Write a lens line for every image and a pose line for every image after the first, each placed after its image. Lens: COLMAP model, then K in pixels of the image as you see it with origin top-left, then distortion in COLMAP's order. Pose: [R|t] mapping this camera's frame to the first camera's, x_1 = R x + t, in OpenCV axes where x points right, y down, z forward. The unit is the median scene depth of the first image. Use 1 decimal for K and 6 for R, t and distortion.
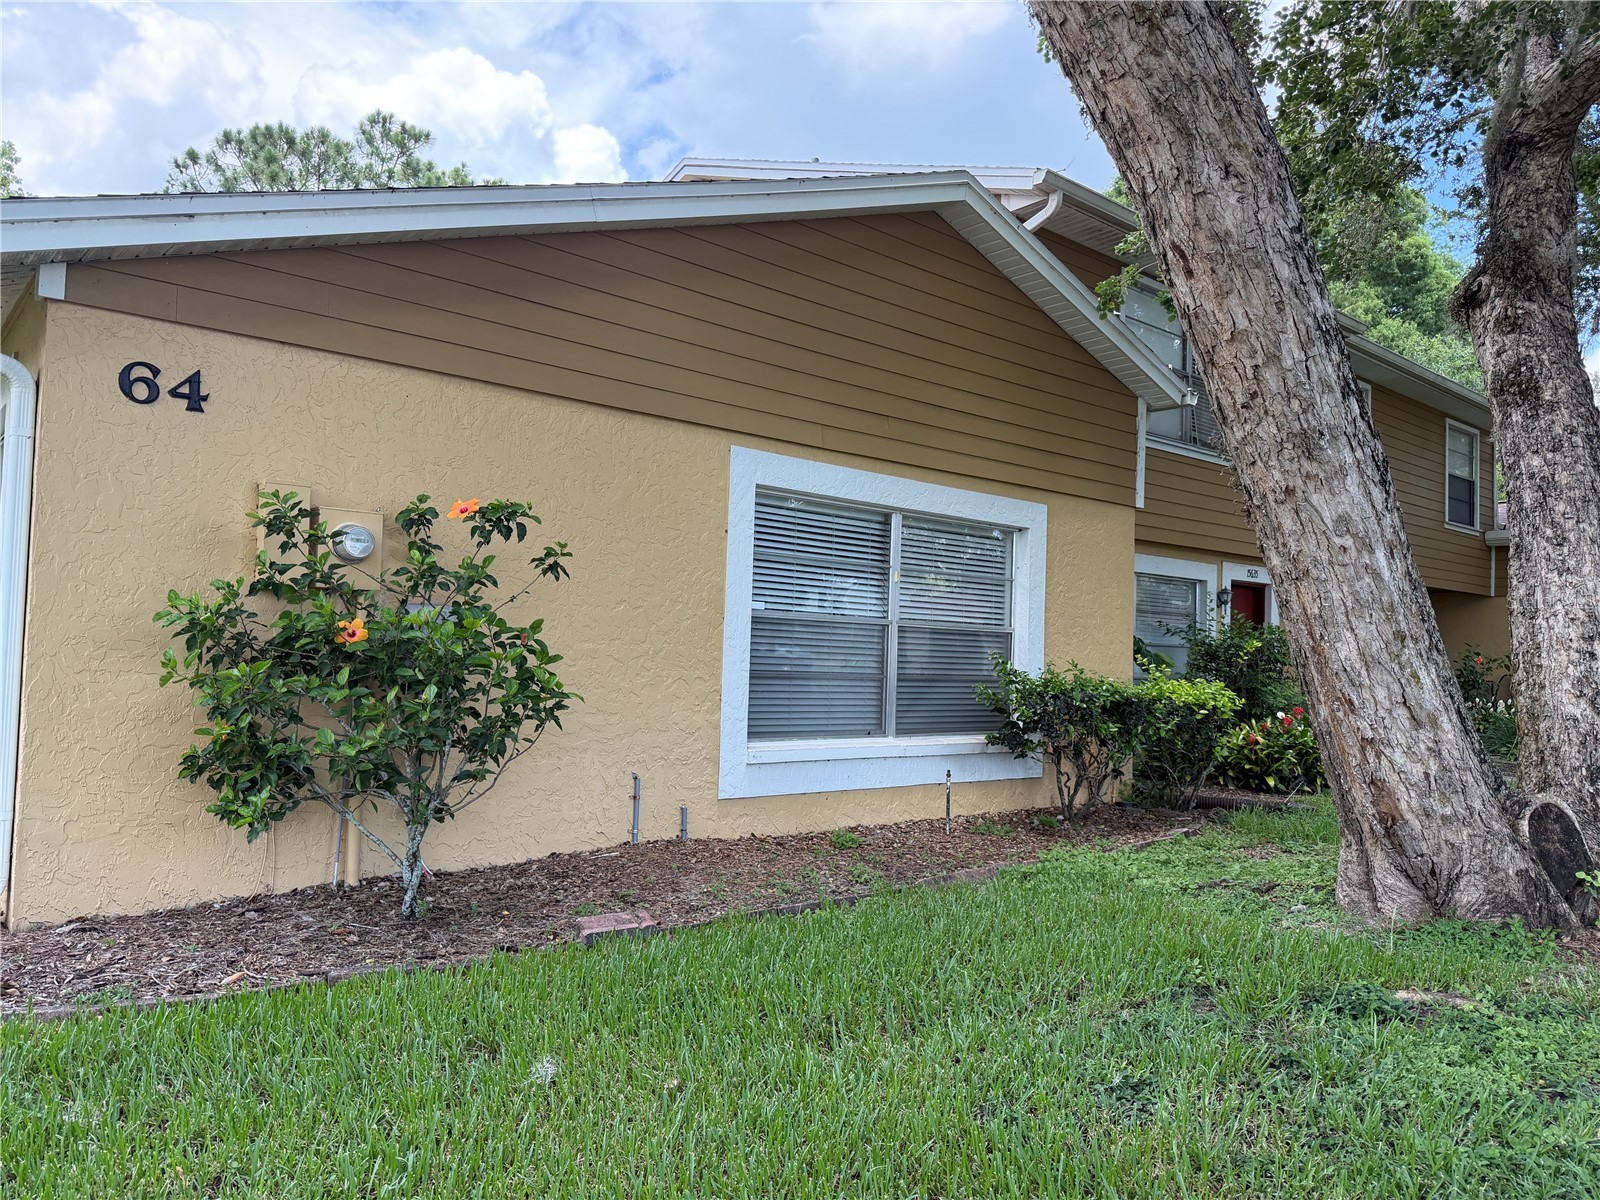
lens RADIAL K [[1118.1, 0, 800.0], [0, 1118.1, 600.0], [0, 0, 1]] dist [0.100332, -0.166400]
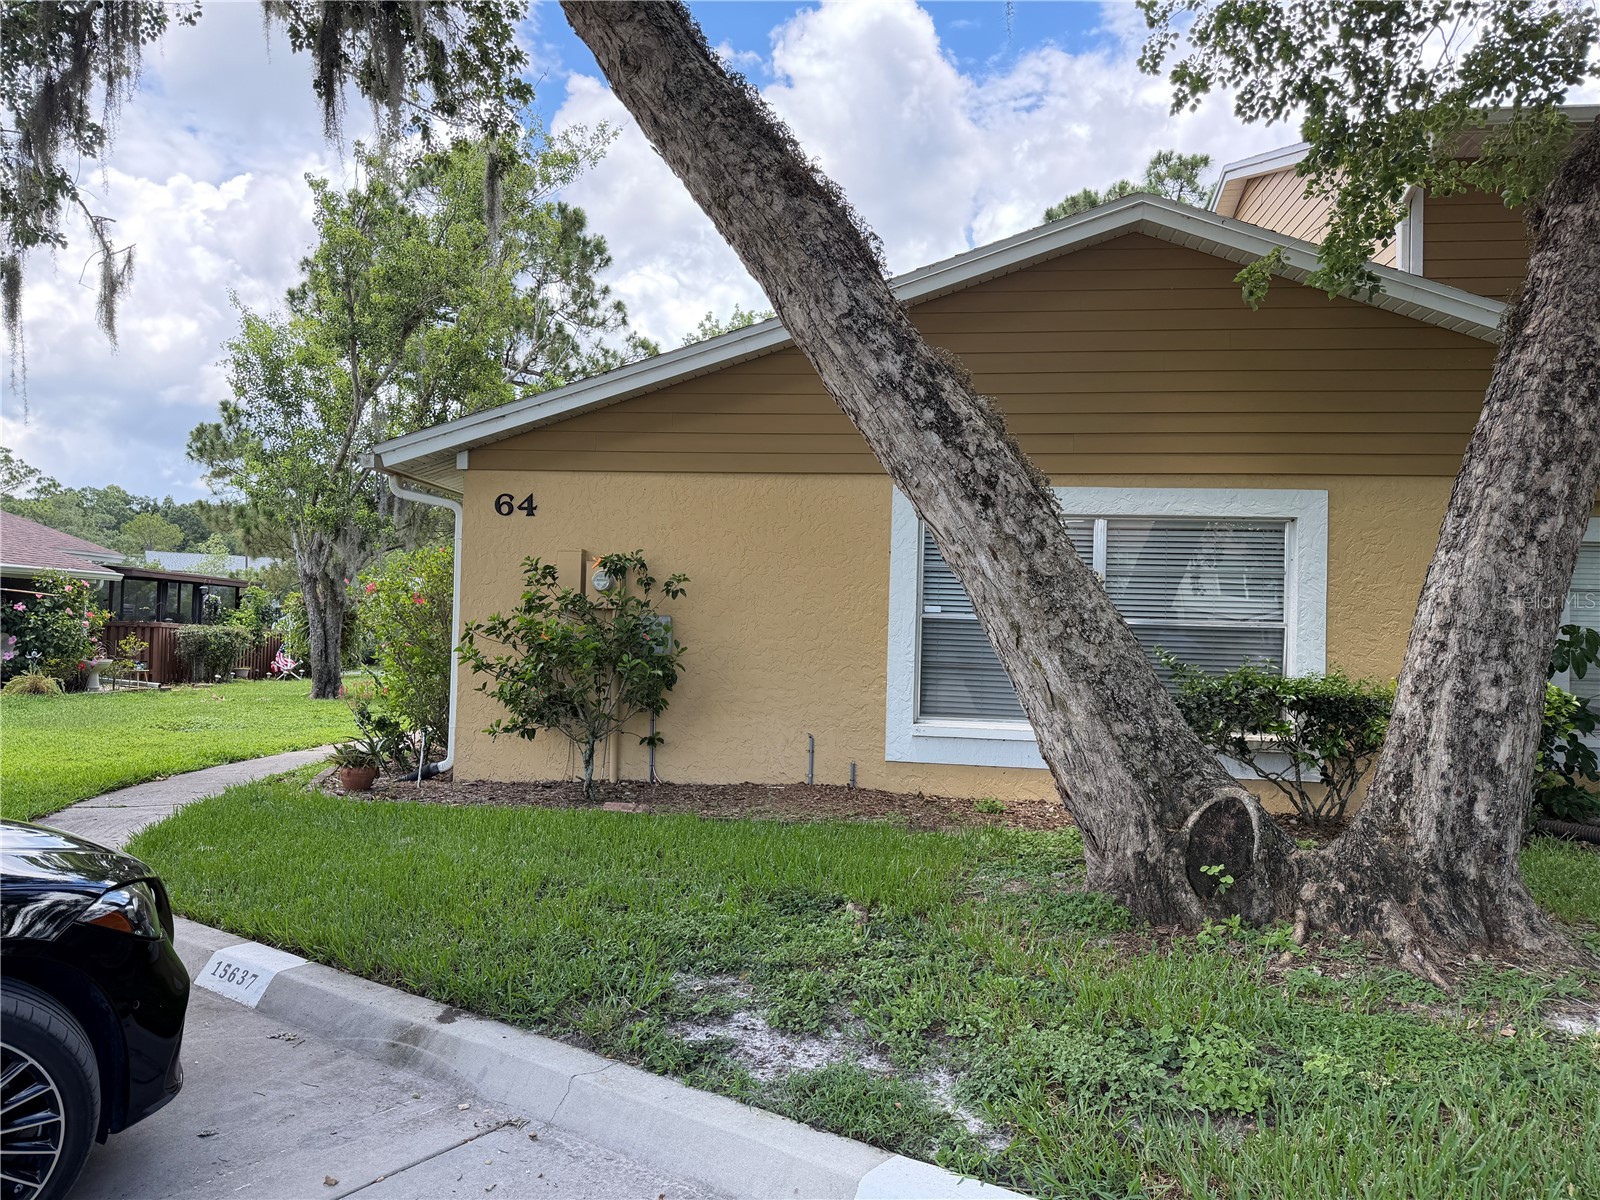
lens RADIAL K [[1118.1, 0, 800.0], [0, 1118.1, 600.0], [0, 0, 1]] dist [0.100332, -0.166400]
pose [[0.678660, -0.032771, -0.733721, 0.999133], [0.030669, 0.999397, -0.016271, 0.013497], [0.733812, -0.011460, 0.679256, 0.063713]]
